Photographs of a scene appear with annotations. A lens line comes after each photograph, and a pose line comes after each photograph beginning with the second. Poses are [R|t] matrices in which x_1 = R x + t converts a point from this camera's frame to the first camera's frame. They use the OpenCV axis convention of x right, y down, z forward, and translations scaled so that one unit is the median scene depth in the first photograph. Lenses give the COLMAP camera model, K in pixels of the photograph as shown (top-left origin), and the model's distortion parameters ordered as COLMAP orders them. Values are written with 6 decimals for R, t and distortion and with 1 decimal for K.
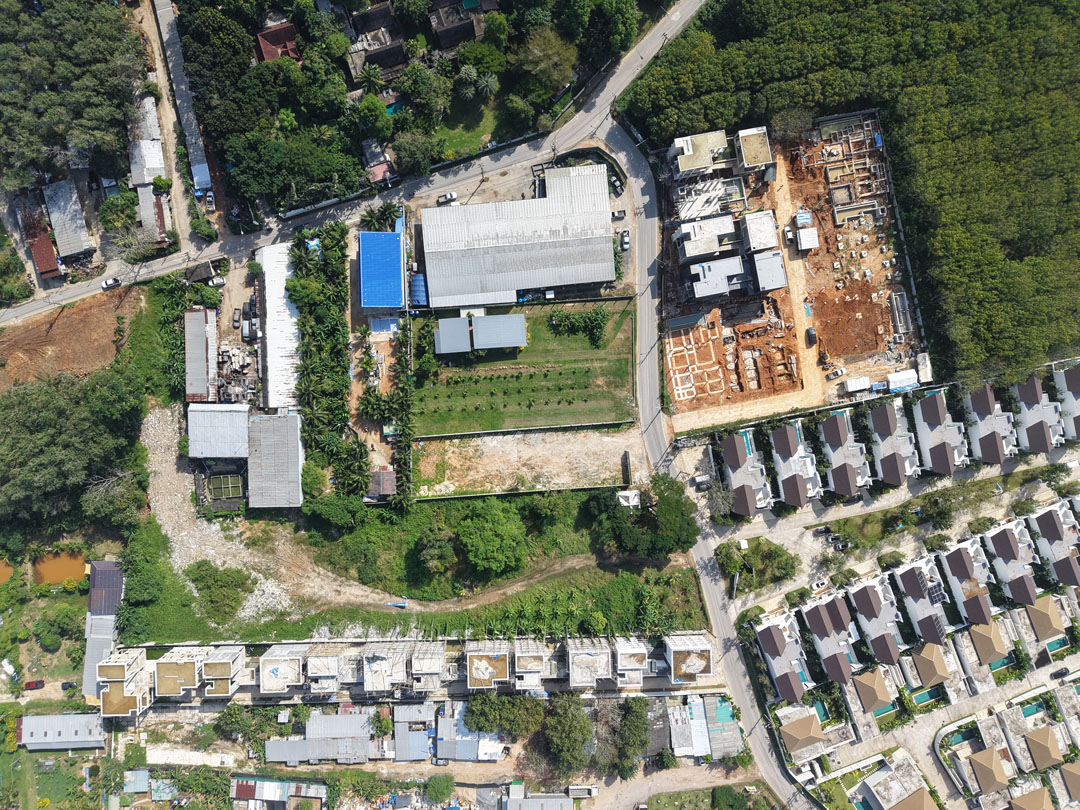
lens RADIAL K [[723.6, 0, 532.4], [0, 723.6, 407.5], [0, 0, 1]] dist [0.013565, -0.011252]
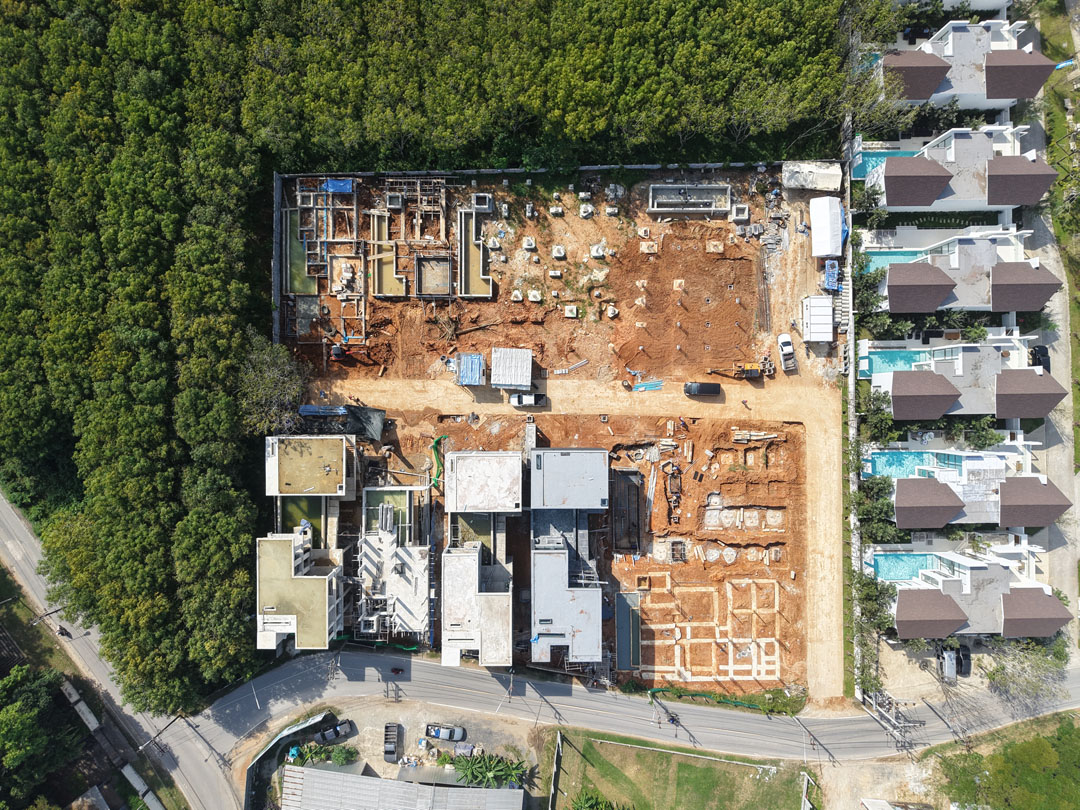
lens RADIAL K [[723.6, 0, 534.9], [0, 723.6, 413.1], [0, 0, 1]] dist [0.013565, -0.011252]
pose [[0.185645, -0.982288, -0.025415, 0.360322], [0.982614, 0.185650, 0.002197, -0.209504], [0.002560, -0.025381, 0.999675, 0.503898]]
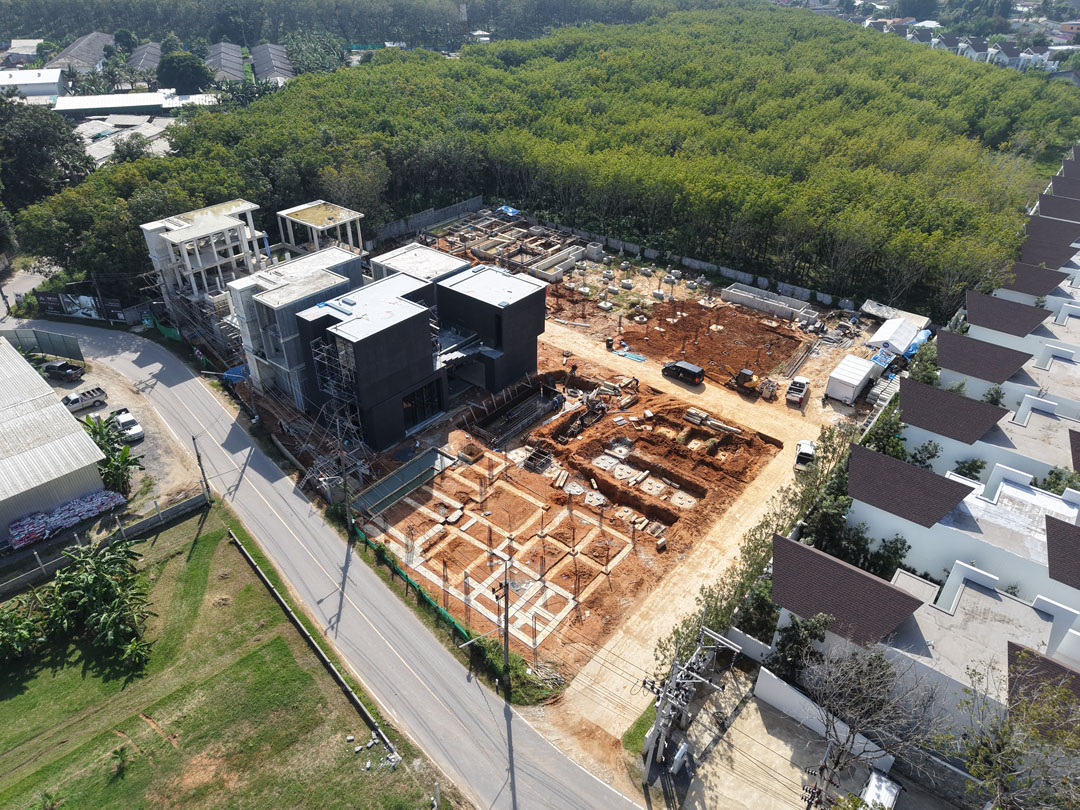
lens RADIAL K [[723.6, 0, 533.9], [0, 723.6, 407.6], [0, 0, 1]] dist [0.013565, -0.011252]
pose [[0.764777, -0.368850, 0.528267, 0.094884], [0.644146, 0.420090, -0.639219, 0.119002], [0.013857, 0.829141, 0.558868, 0.784248]]
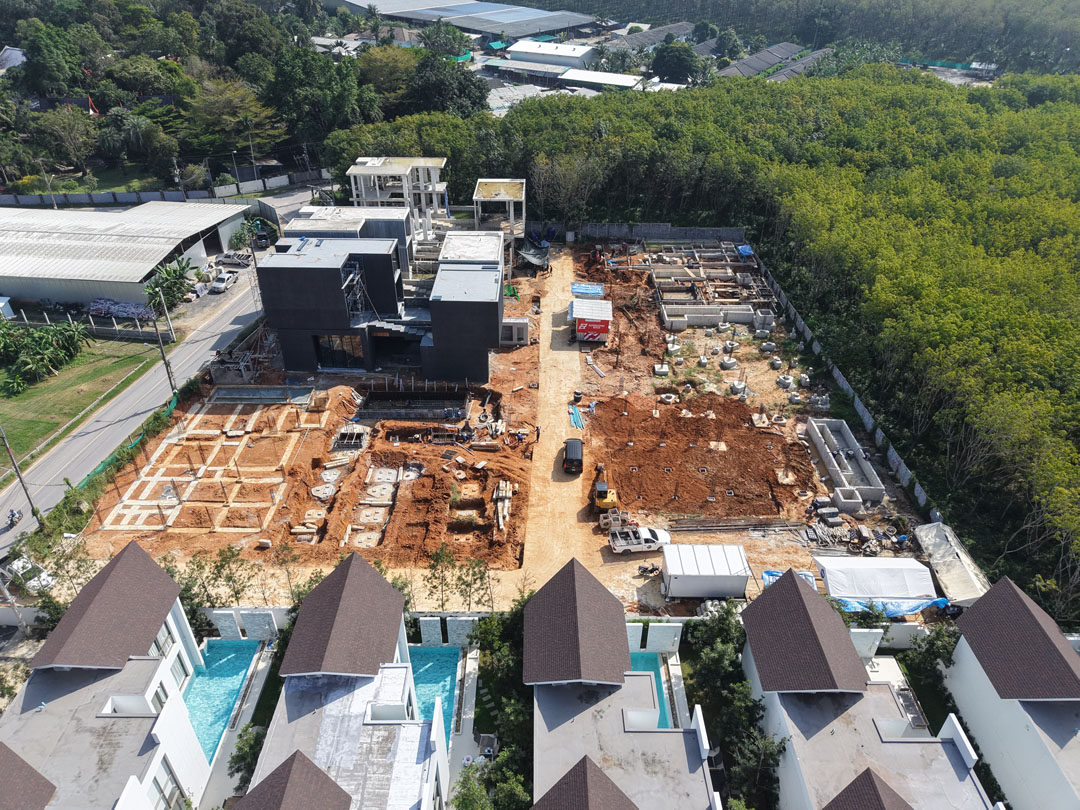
lens RADIAL K [[723.6, 0, 532.4], [0, 723.6, 408.2], [0, 0, 1]] dist [0.013565, -0.011252]
pose [[0.979067, 0.098198, -0.178281, 0.425053], [-0.202961, 0.536827, -0.818916, 0.175334], [0.015290, 0.837958, 0.545520, 0.792863]]
